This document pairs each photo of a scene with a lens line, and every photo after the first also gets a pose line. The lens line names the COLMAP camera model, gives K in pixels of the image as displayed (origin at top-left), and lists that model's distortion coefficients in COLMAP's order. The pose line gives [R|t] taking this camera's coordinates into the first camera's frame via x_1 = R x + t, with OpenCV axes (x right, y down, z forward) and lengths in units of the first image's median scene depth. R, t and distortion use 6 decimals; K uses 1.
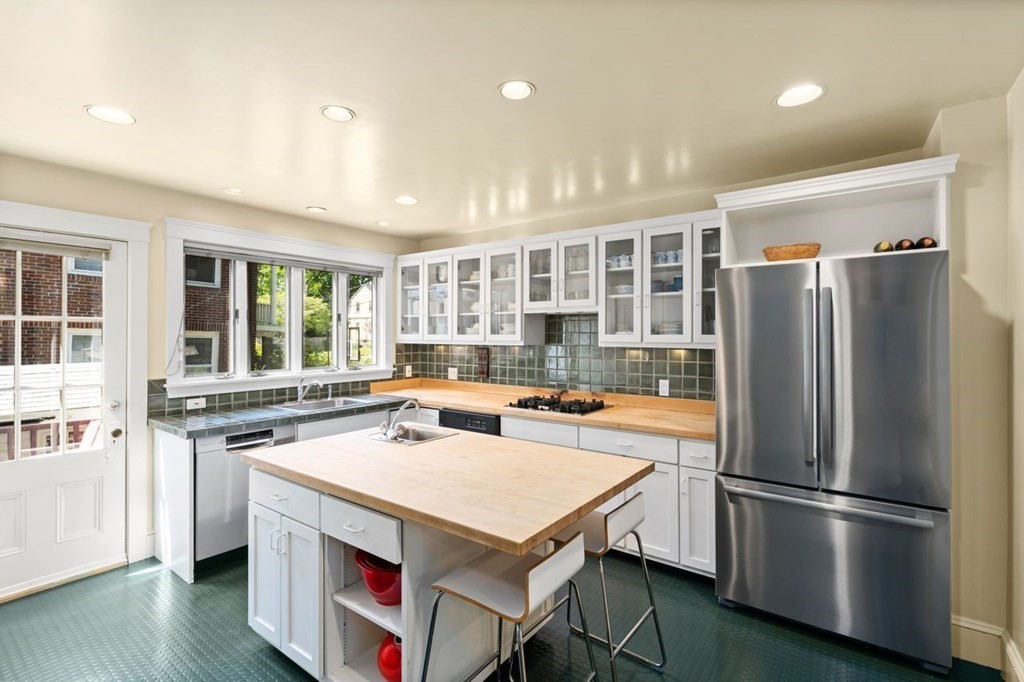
lens RADIAL K [[476.0, 0, 518.0], [0, 476.0, 337.5], [0, 0, 1]] dist [-0.001158, -0.000029]
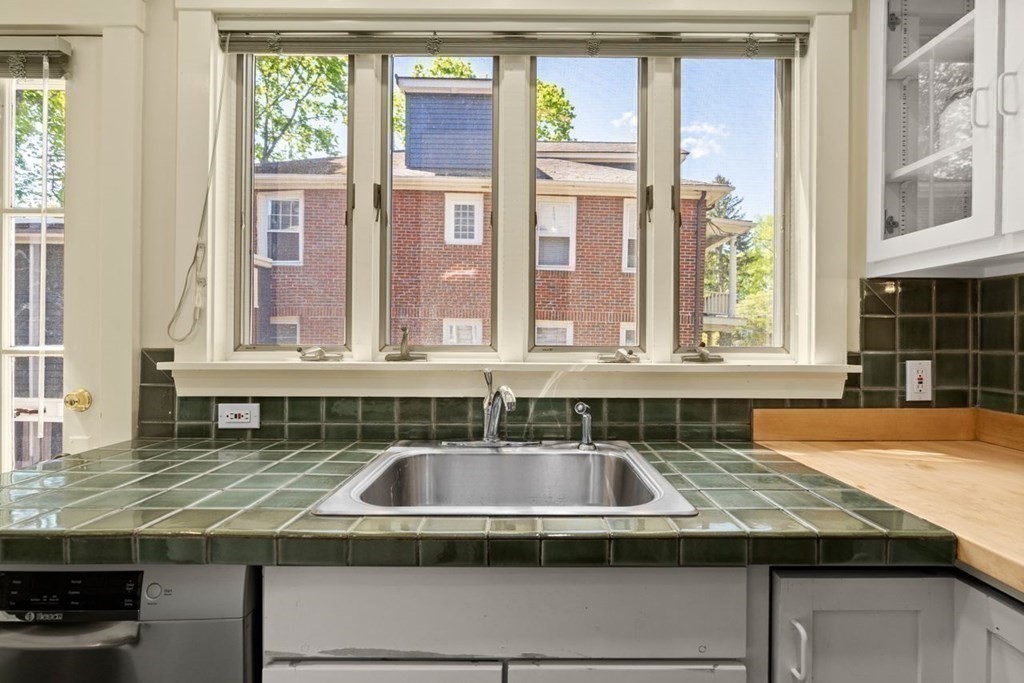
lens RADIAL K [[472.1, 0, 515.0], [0, 472.1, 344.3], [0, 0, 1]] dist [0.000267, 0.000257]
pose [[0.592319, 0.004026, -0.805693, -0.187362], [-0.008985, 0.999958, -0.001610, 0.066578], [0.805653, 0.008193, 0.592331, 0.821711]]
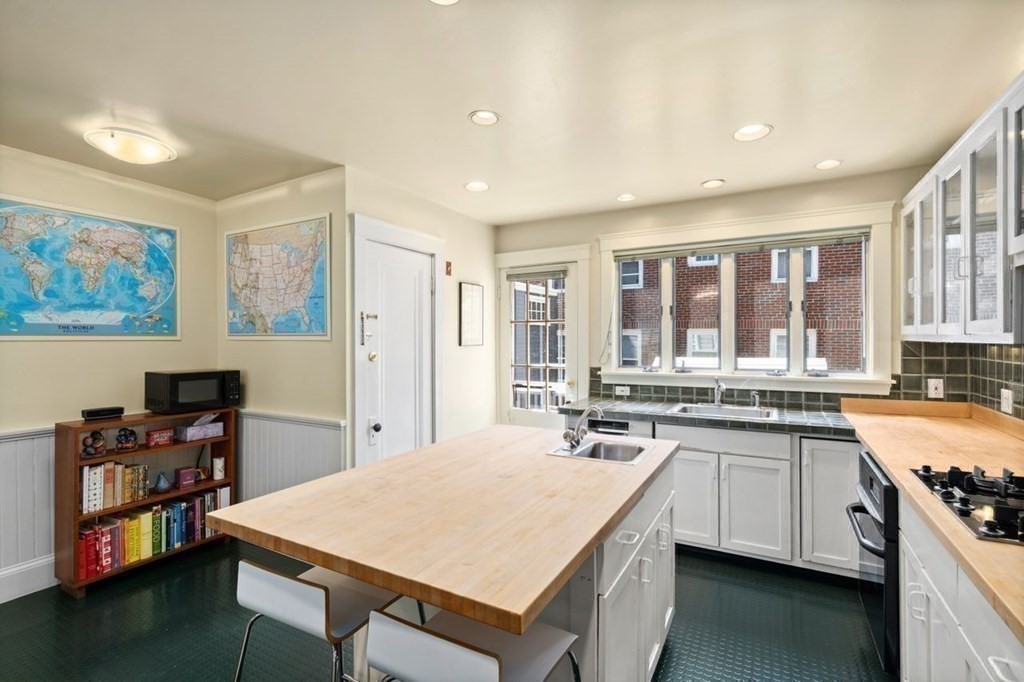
lens RADIAL K [[480.1, 0, 507.4], [0, 480.1, 337.6], [0, 0, 1]] dist [-0.001123, 0.000650]
pose [[0.113815, -0.003492, -0.993496, 0.383899], [0.000536, 0.999994, -0.003453, 0.012238], [0.993502, -0.000139, 0.113816, 0.510875]]
